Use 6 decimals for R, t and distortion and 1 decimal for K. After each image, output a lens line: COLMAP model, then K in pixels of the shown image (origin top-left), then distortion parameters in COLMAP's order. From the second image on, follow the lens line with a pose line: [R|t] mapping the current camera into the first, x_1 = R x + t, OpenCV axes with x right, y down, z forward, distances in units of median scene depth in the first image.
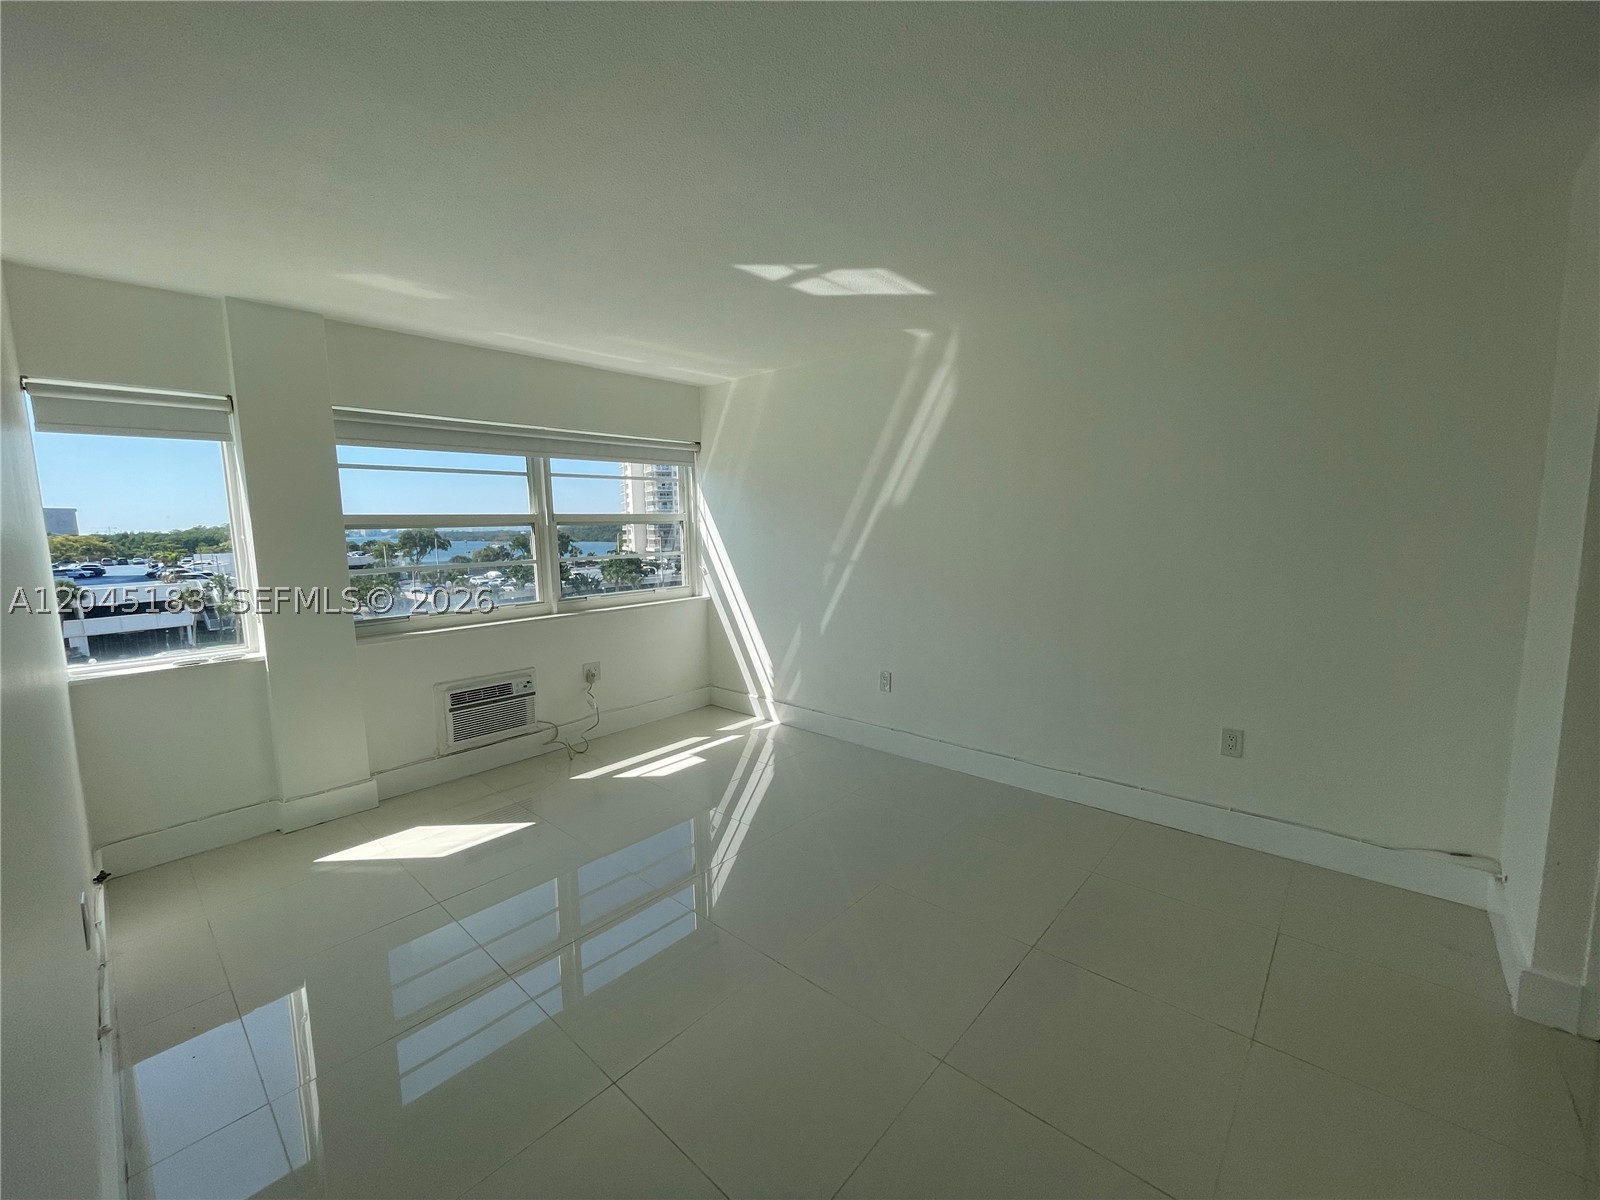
lens RADIAL K [[643.2, 0, 805.1], [0, 643.2, 603.7], [0, 0, 1]] dist [-0.010231, 0.000071]
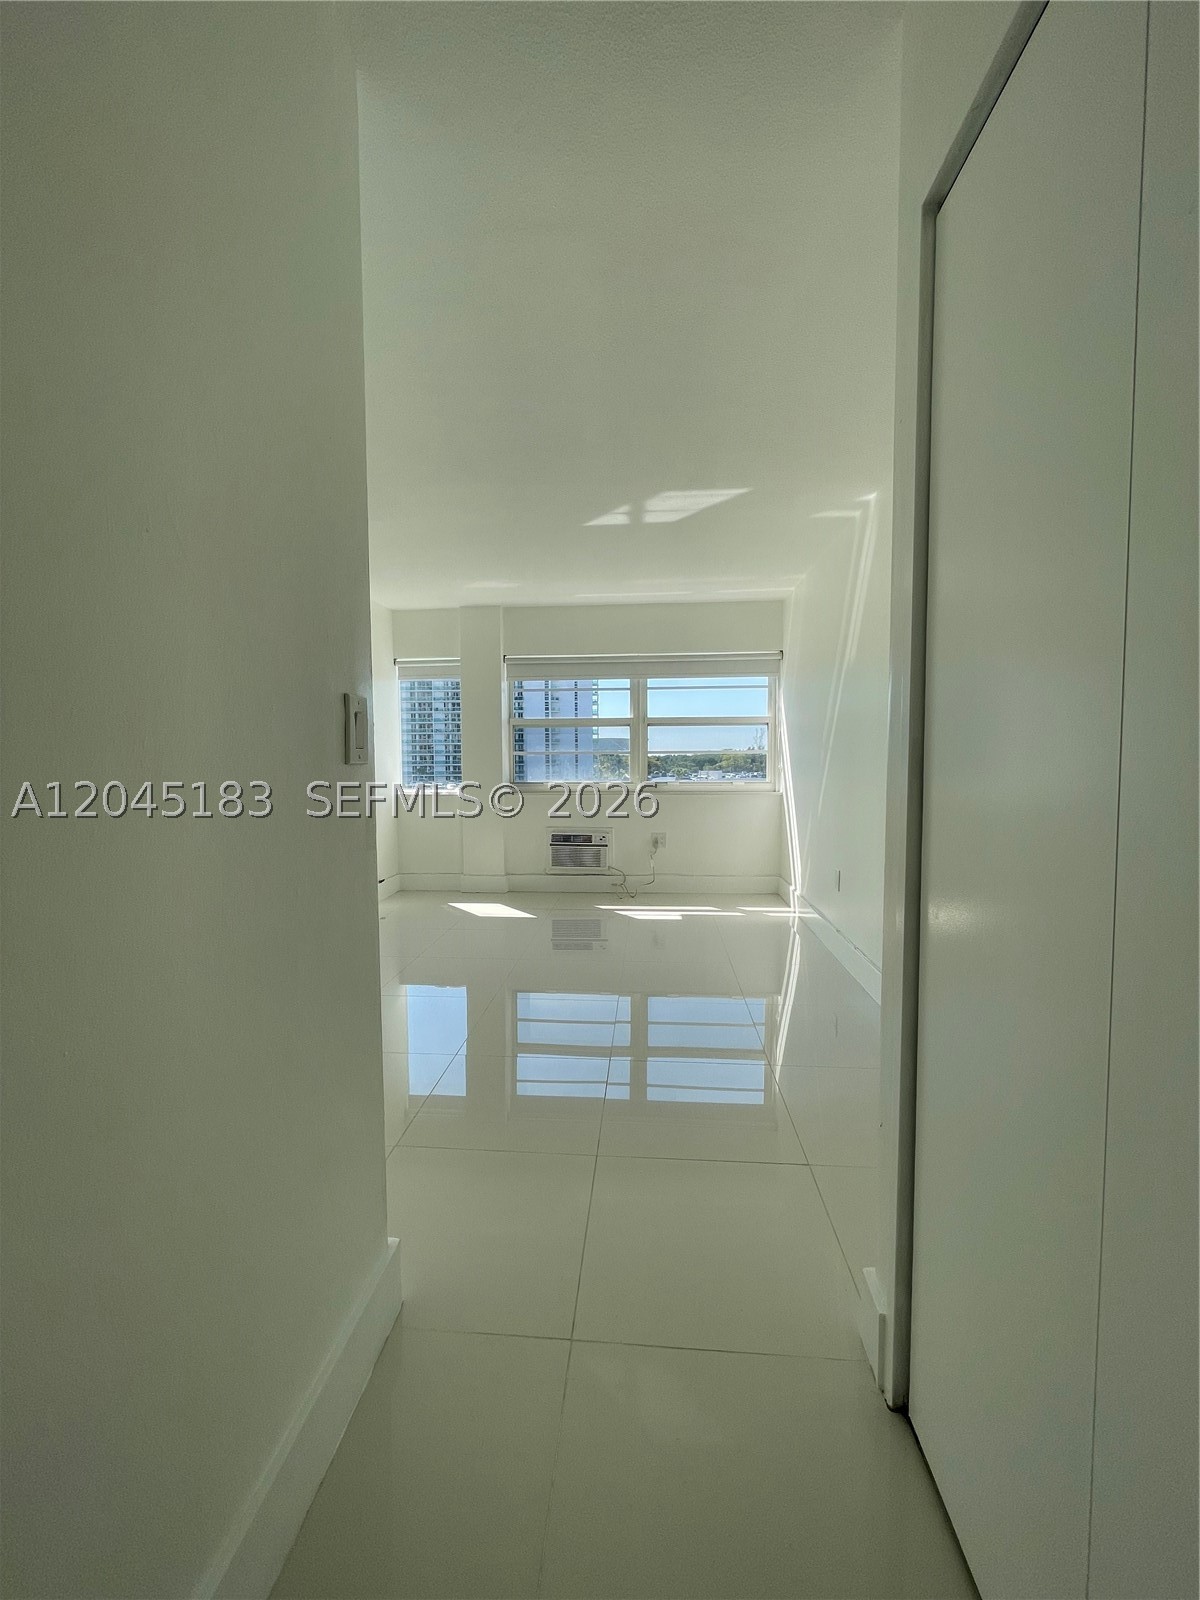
lens RADIAL K [[639.8, 0, 609.3], [0, 639.8, 790.1], [0, 0, 1]] dist [0.000443, -0.000156]
pose [[0.608223, 0.054778, -0.791874, 0.554128], [-0.104992, 0.994402, -0.011855, 0.030421], [0.786792, 0.090350, 0.610569, 0.127180]]
